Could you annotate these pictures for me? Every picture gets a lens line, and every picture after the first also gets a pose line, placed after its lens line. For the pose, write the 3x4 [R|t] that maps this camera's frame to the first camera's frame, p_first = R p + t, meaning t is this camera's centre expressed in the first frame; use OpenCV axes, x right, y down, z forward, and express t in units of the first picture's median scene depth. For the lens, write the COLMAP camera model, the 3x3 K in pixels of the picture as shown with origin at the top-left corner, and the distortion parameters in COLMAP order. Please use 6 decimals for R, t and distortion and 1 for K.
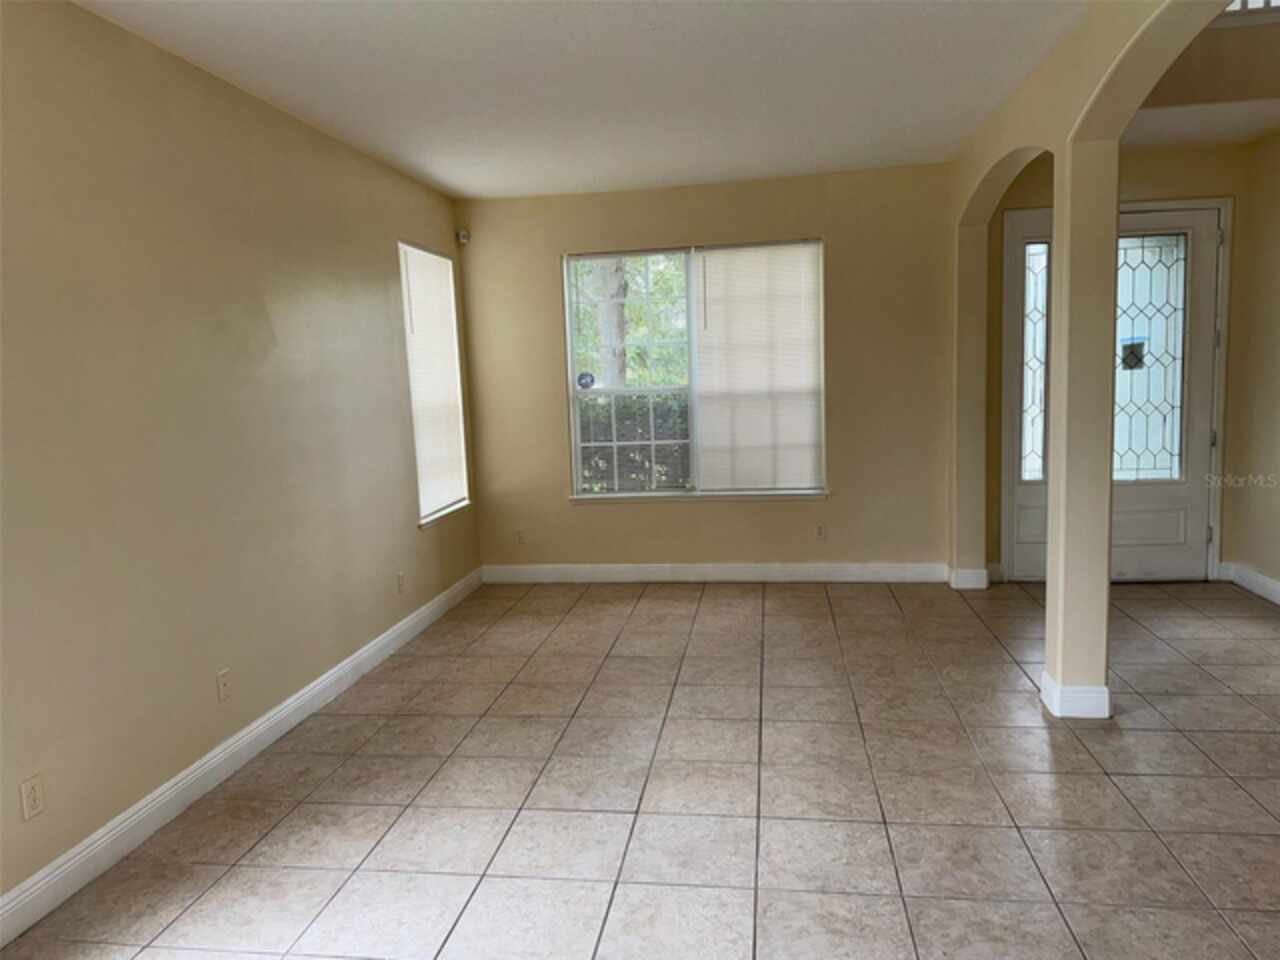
lens RADIAL K [[910.1, 0, 640.0], [0, 910.1, 480.0], [0, 0, 1]] dist [0.168875, -0.267605]
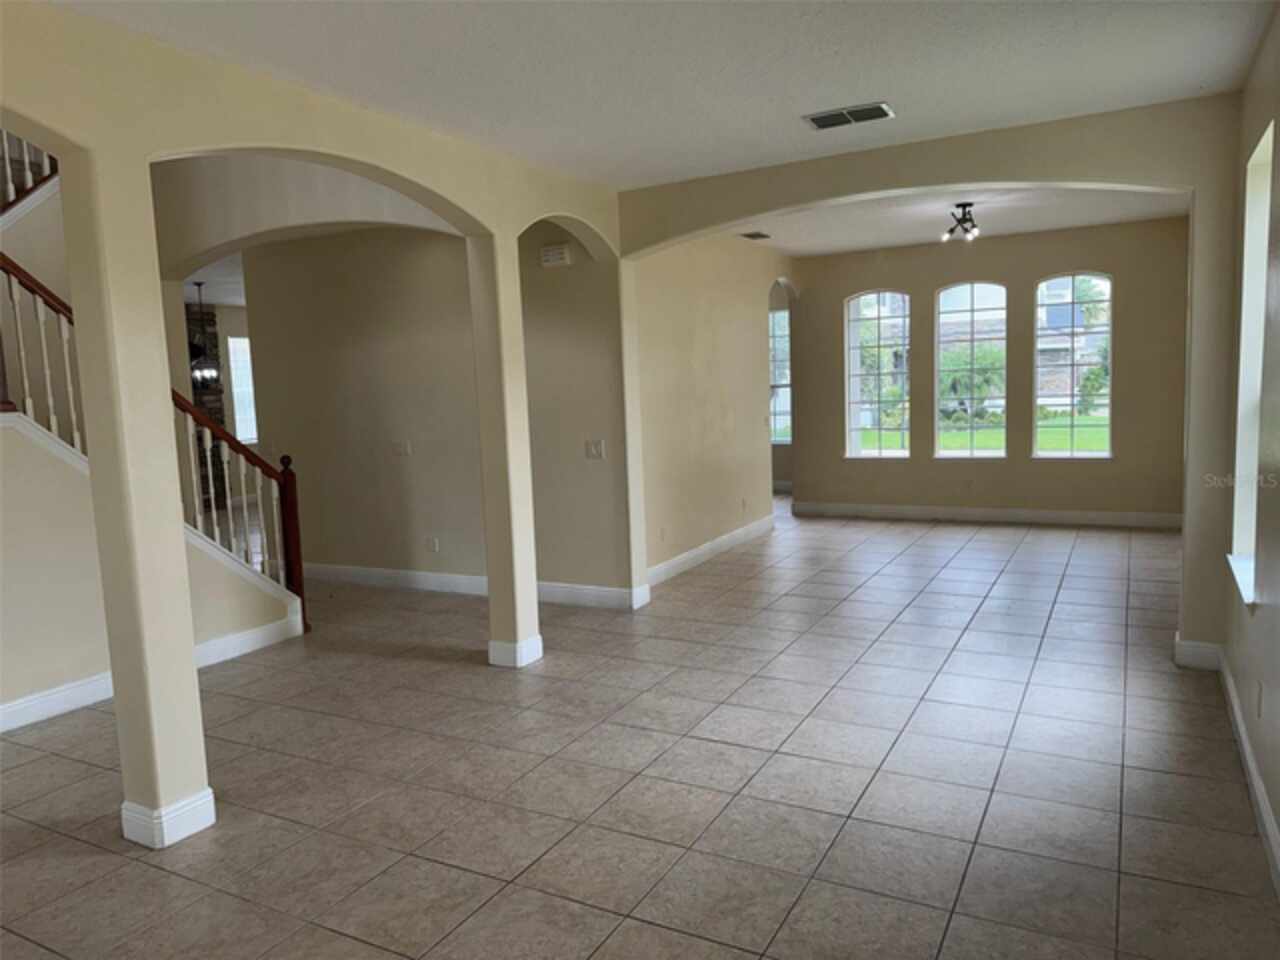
lens RADIAL K [[910.1, 0, 640.0], [0, 910.1, 480.0], [0, 0, 1]] dist [0.168875, -0.267605]
pose [[-0.937308, 0.037413, 0.346488, -0.279779], [0.116061, 0.970978, 0.209119, -0.226724], [-0.328609, 0.236223, -0.914448, 1.911282]]
